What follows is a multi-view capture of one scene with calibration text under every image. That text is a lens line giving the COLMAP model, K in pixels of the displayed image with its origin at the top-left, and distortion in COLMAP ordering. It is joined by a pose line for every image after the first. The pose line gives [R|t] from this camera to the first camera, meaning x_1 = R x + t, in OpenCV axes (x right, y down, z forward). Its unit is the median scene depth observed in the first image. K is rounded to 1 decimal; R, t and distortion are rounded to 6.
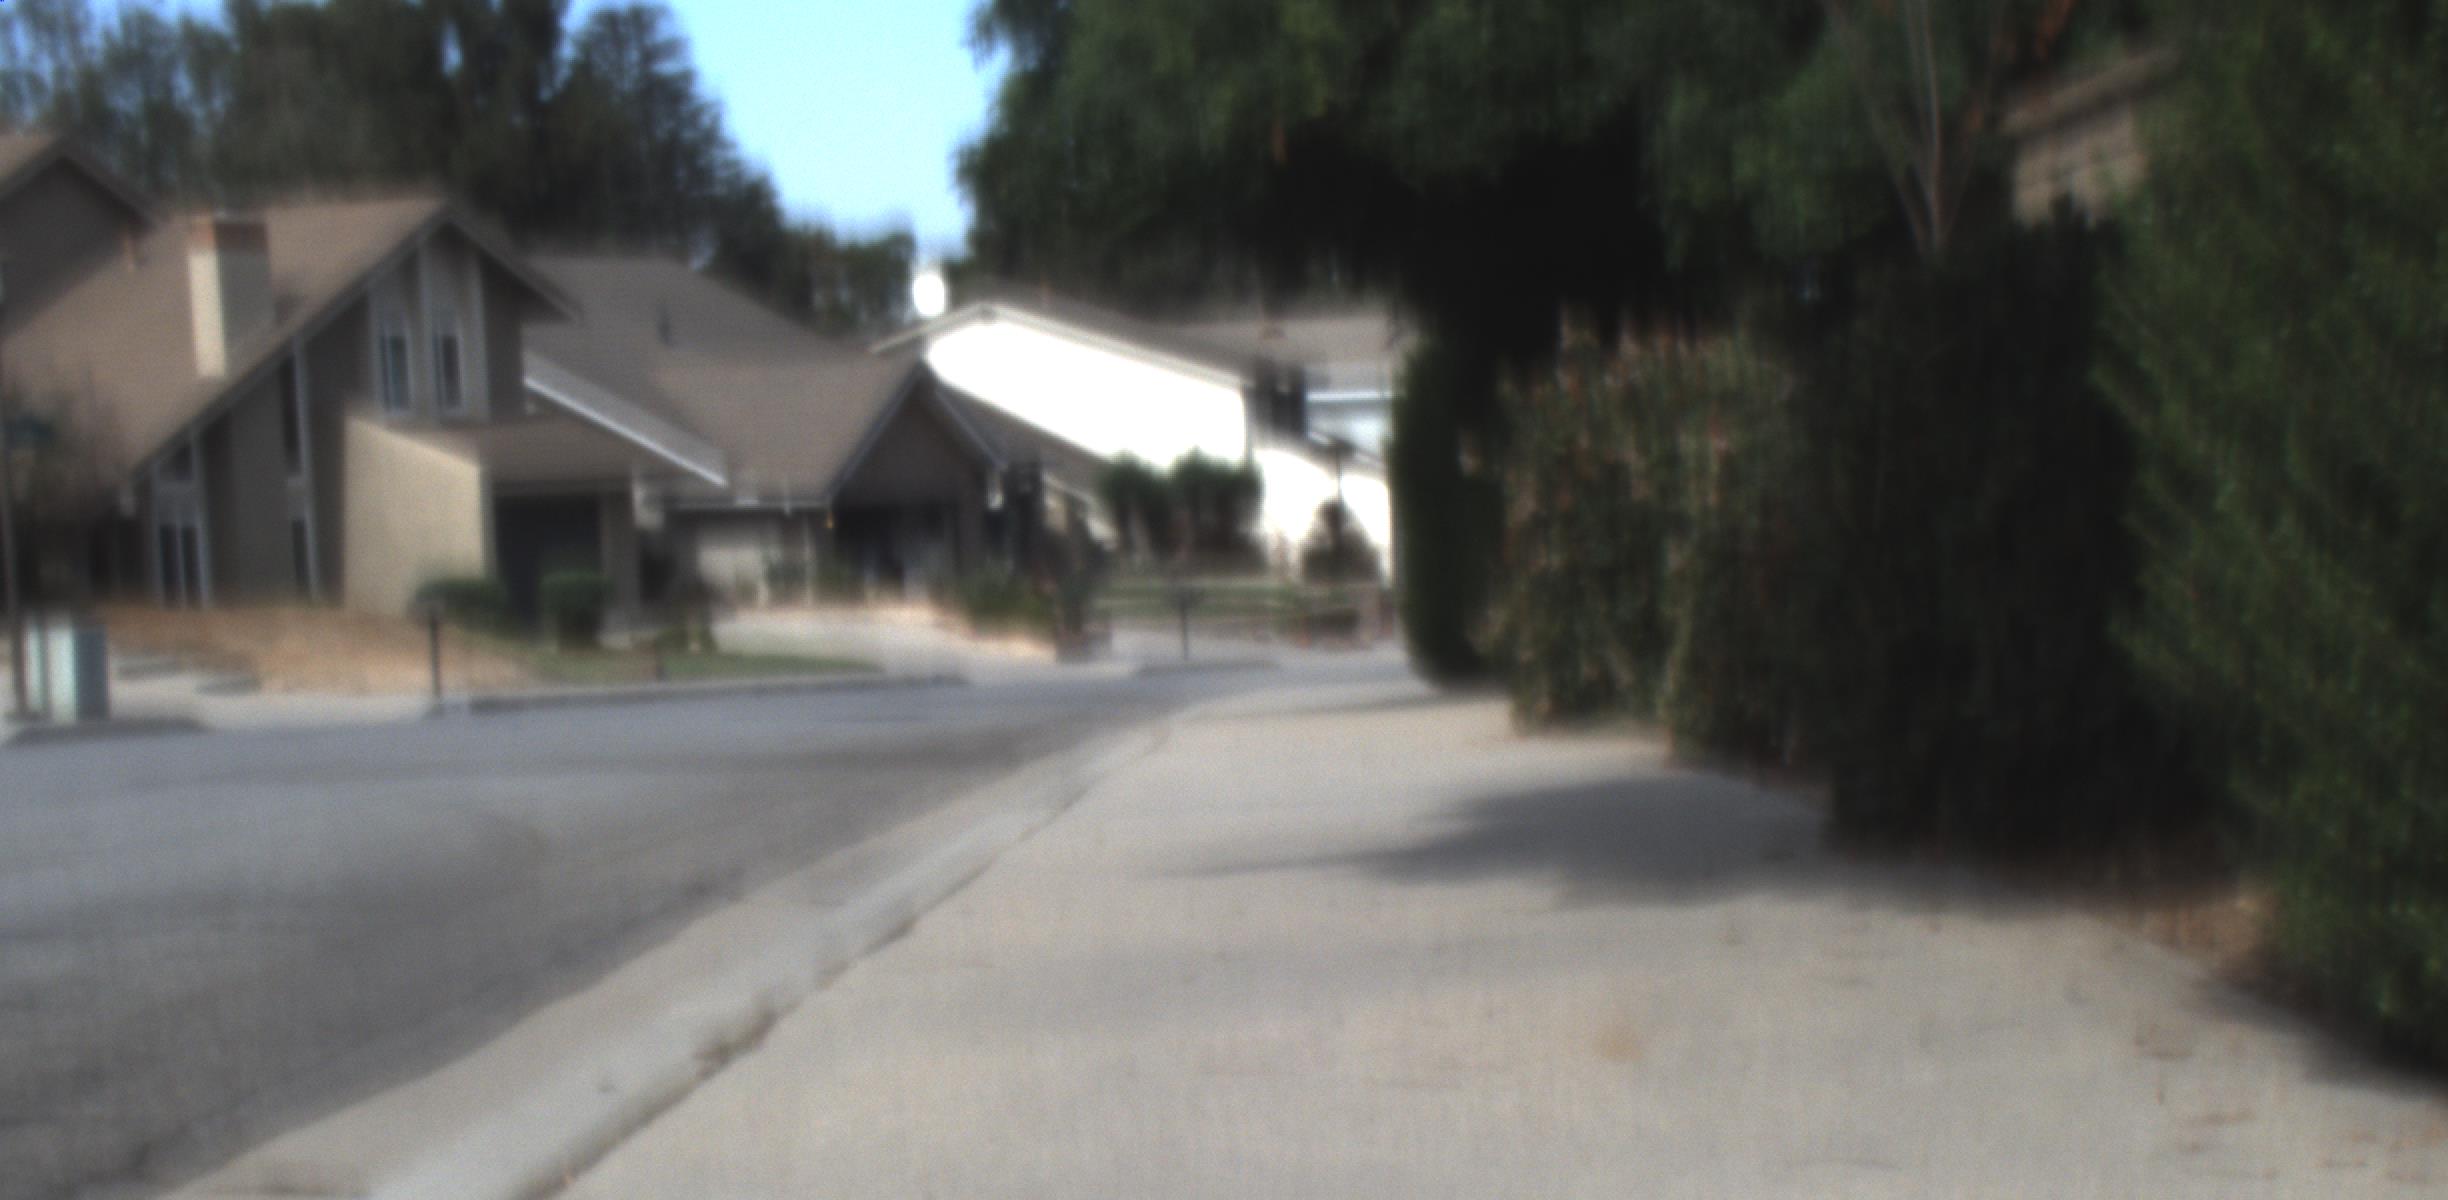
lens RADIAL K [[4828.1, 0, 1294.0], [0, 4828.1, 1075.8], [0, 0, 1]] dist [-0.189741, 0.864704]
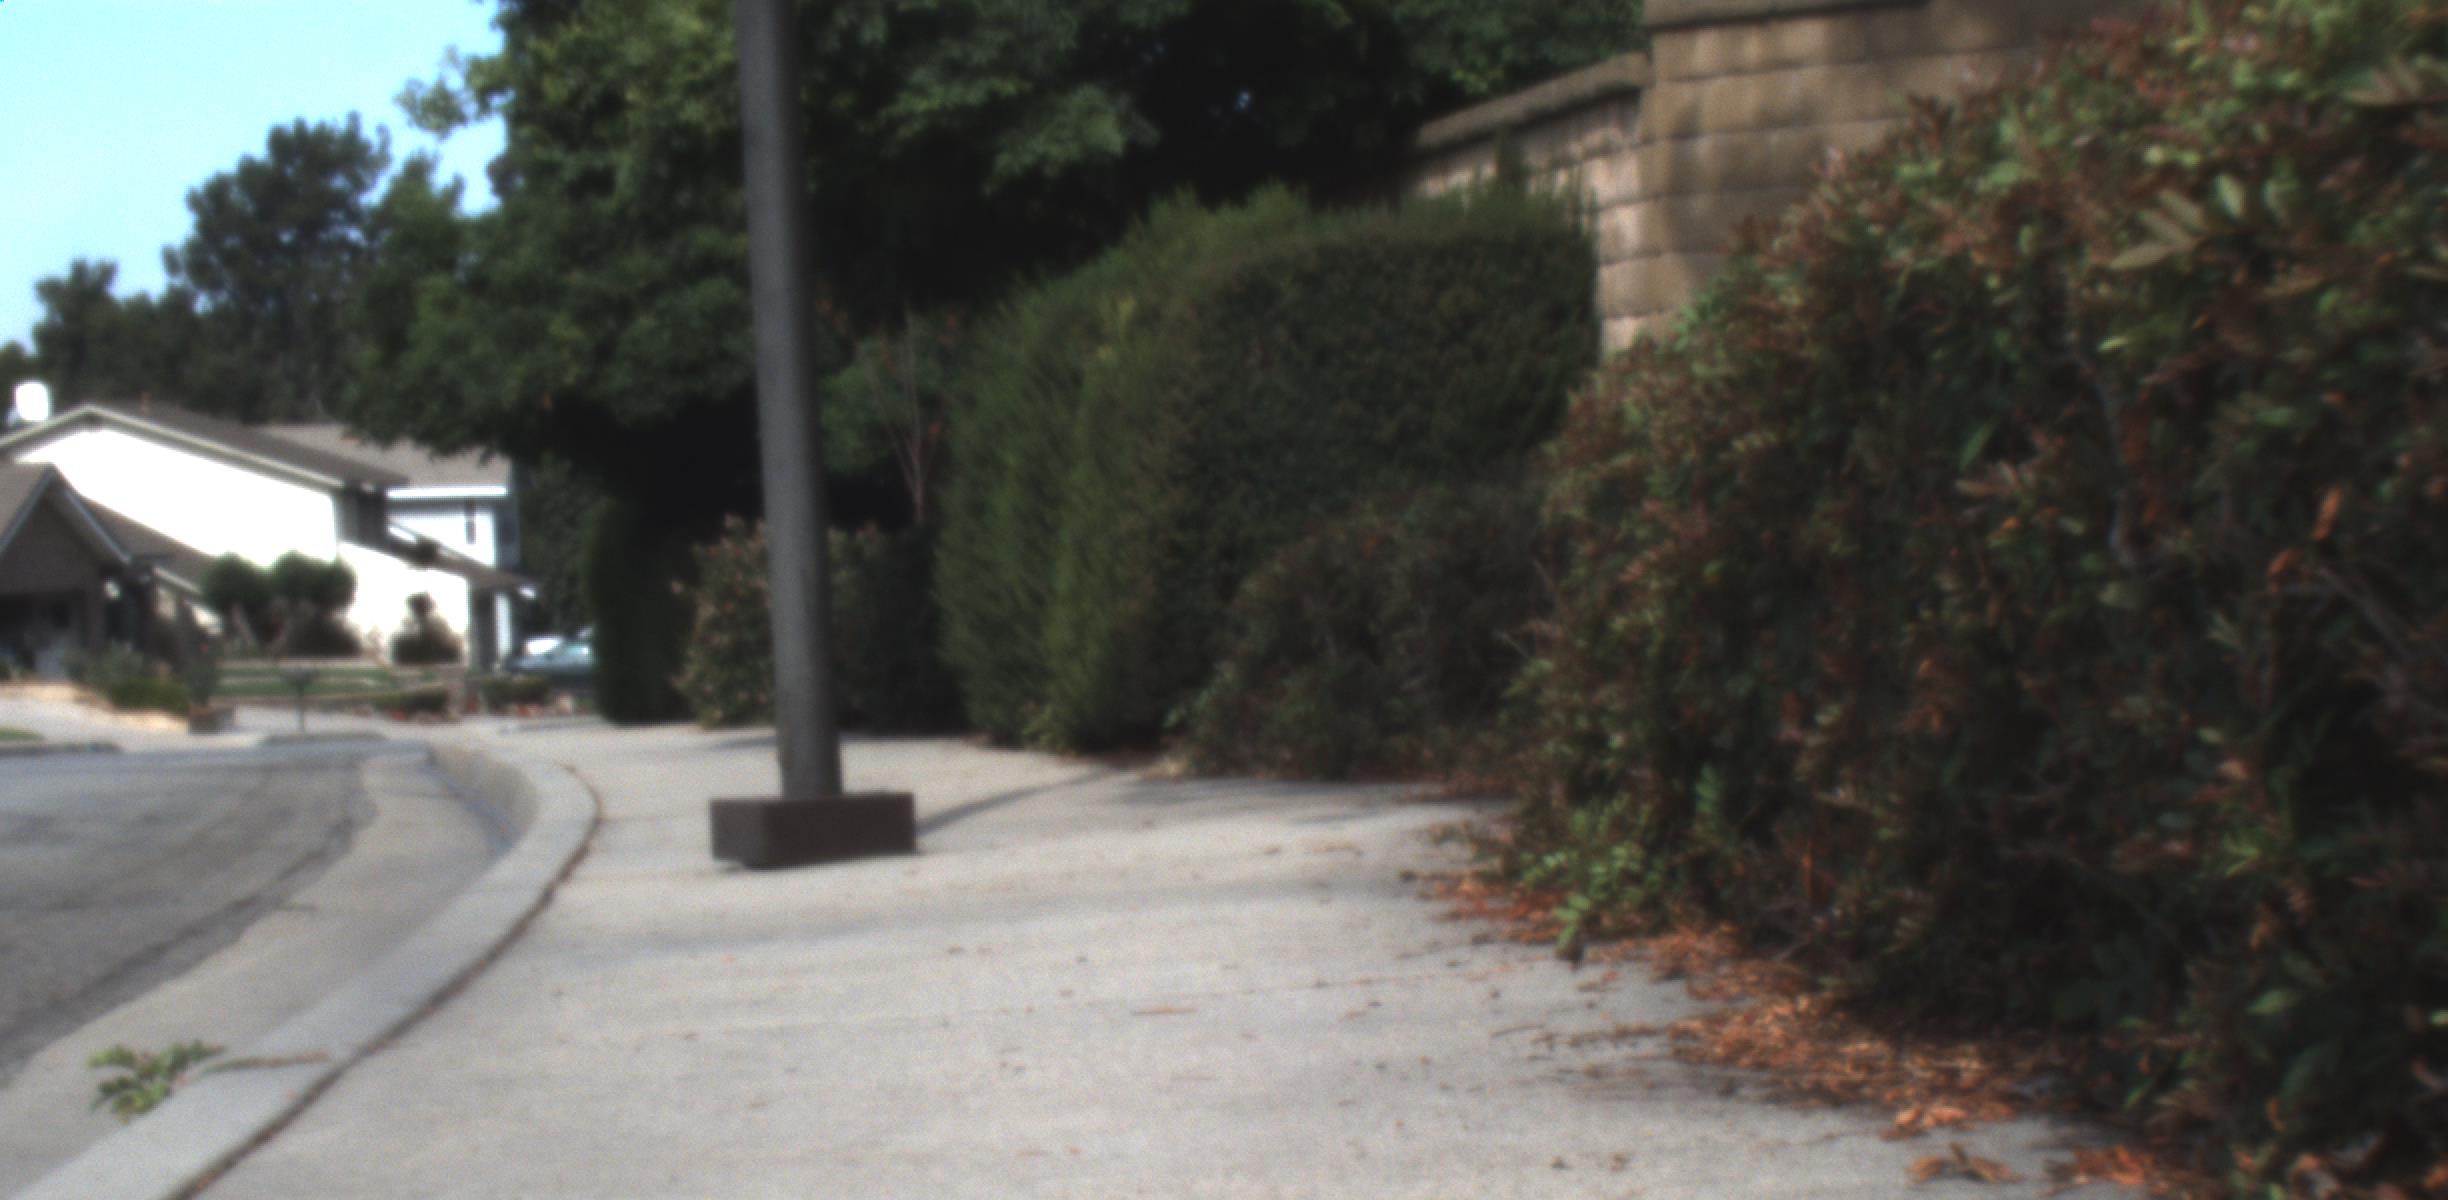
lens RADIAL K [[4828.1, 0, 1294.0], [0, 4828.1, 1075.8], [0, 0, 1]] dist [-0.189741, 0.864704]
pose [[0.980235, -0.012186, 0.197463, -0.020446], [0.015969, 0.999718, -0.017581, 0.020322], [-0.197193, 0.020387, 0.980153, -0.180654]]
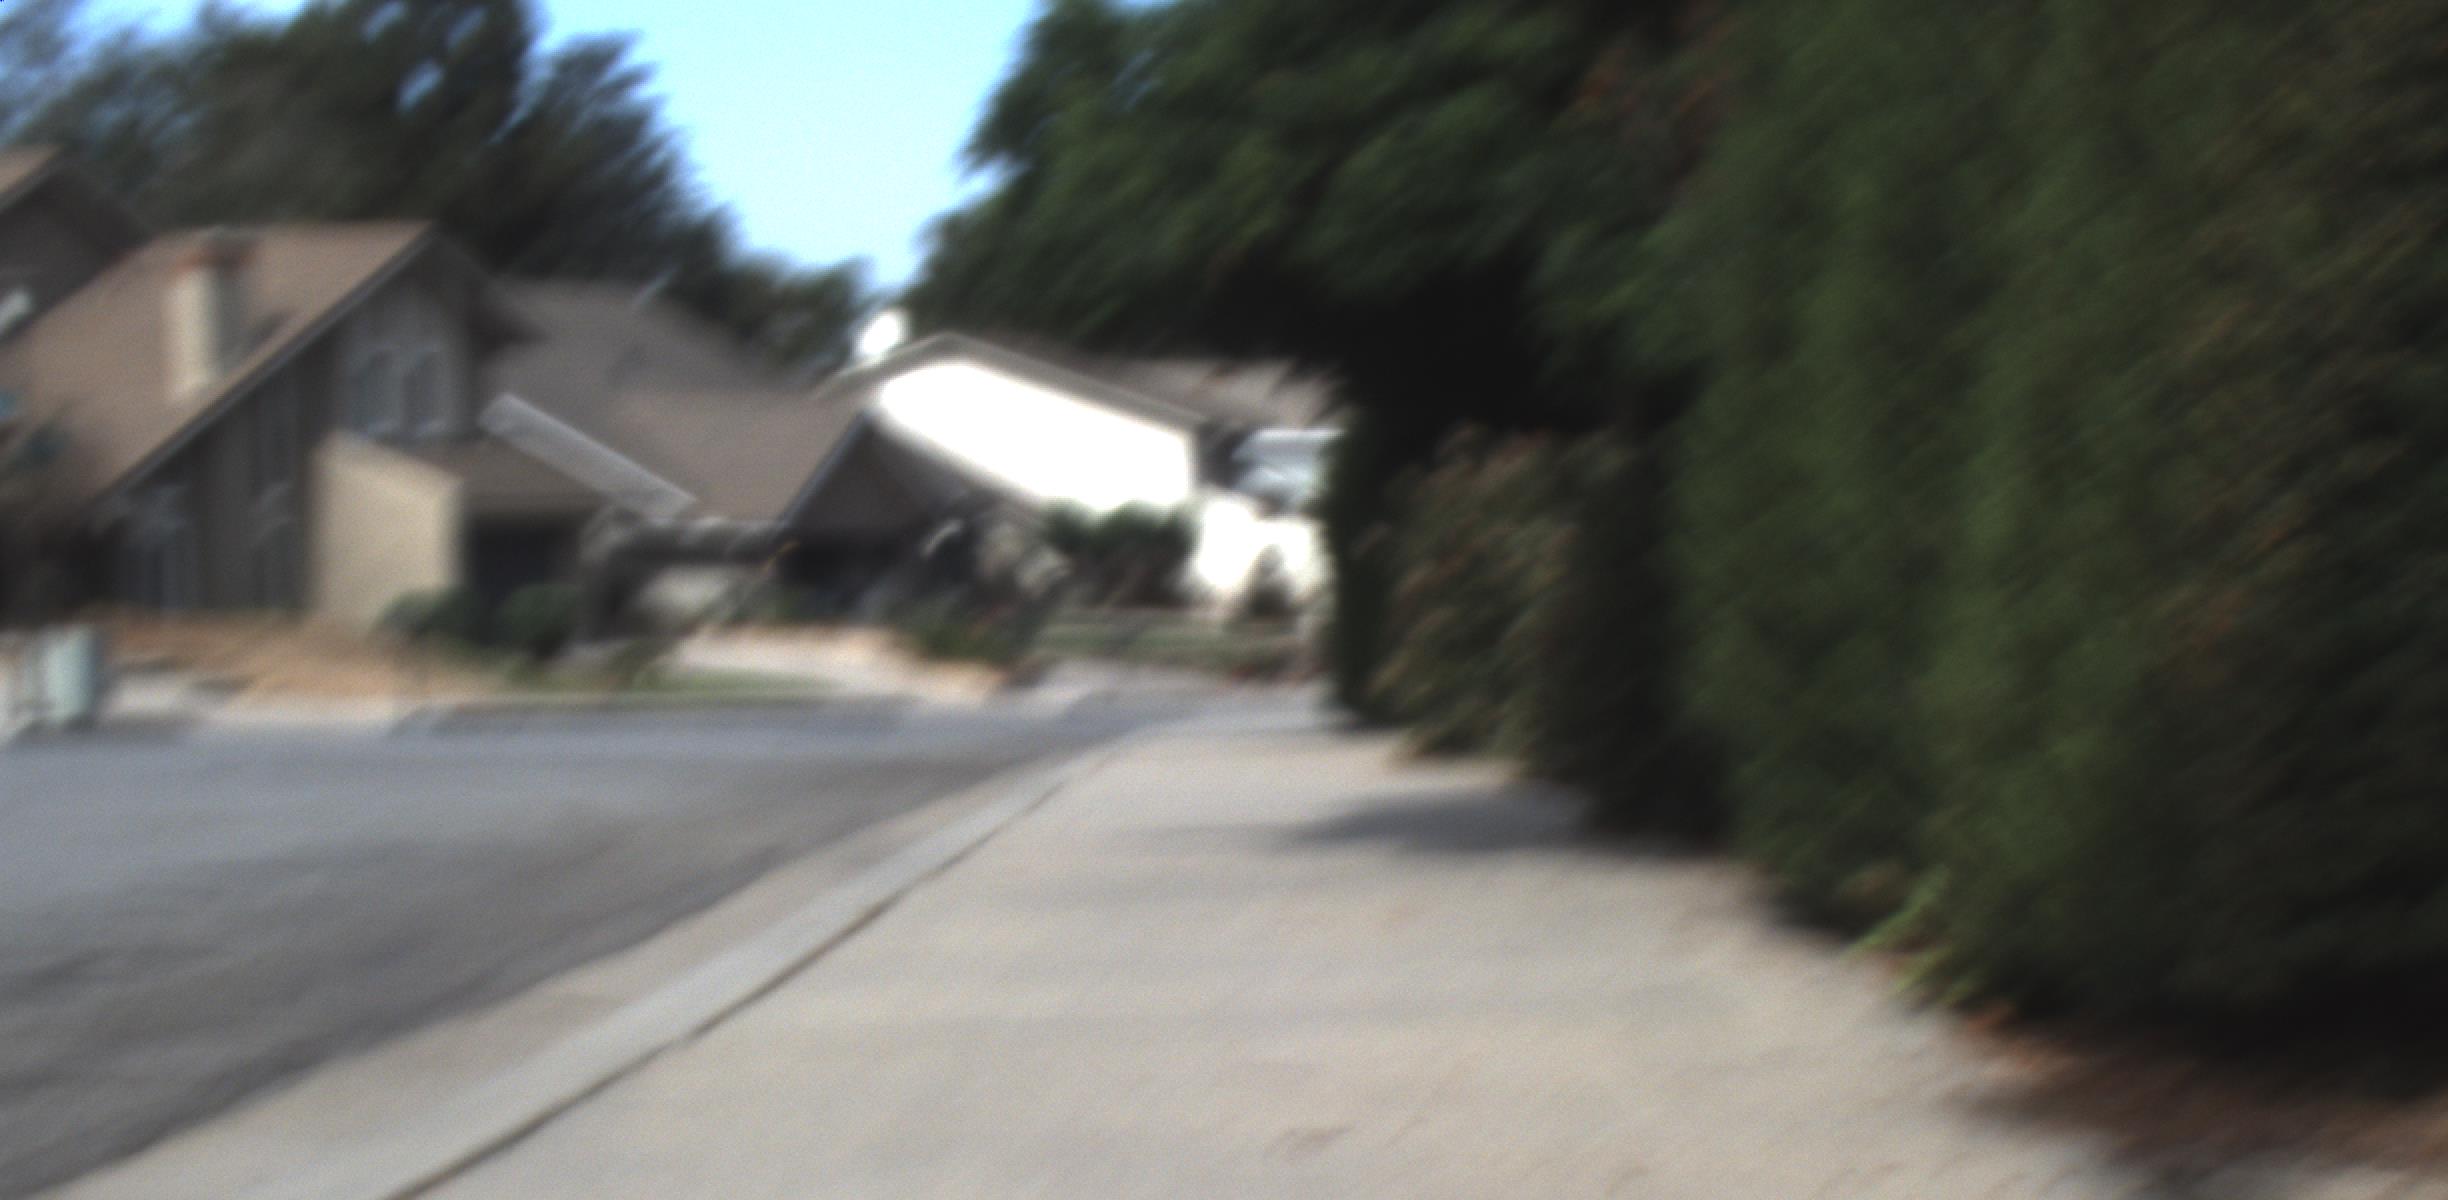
lens RADIAL K [[4828.1, 0, 1294.0], [0, 4828.1, 1075.8], [0, 0, 1]] dist [-0.189741, 0.864704]
pose [[0.999420, 0.029843, 0.016434, 0.000161], [-0.029683, 0.999511, -0.009852, 0.004191], [-0.016719, 0.009358, 0.999816, -0.044684]]
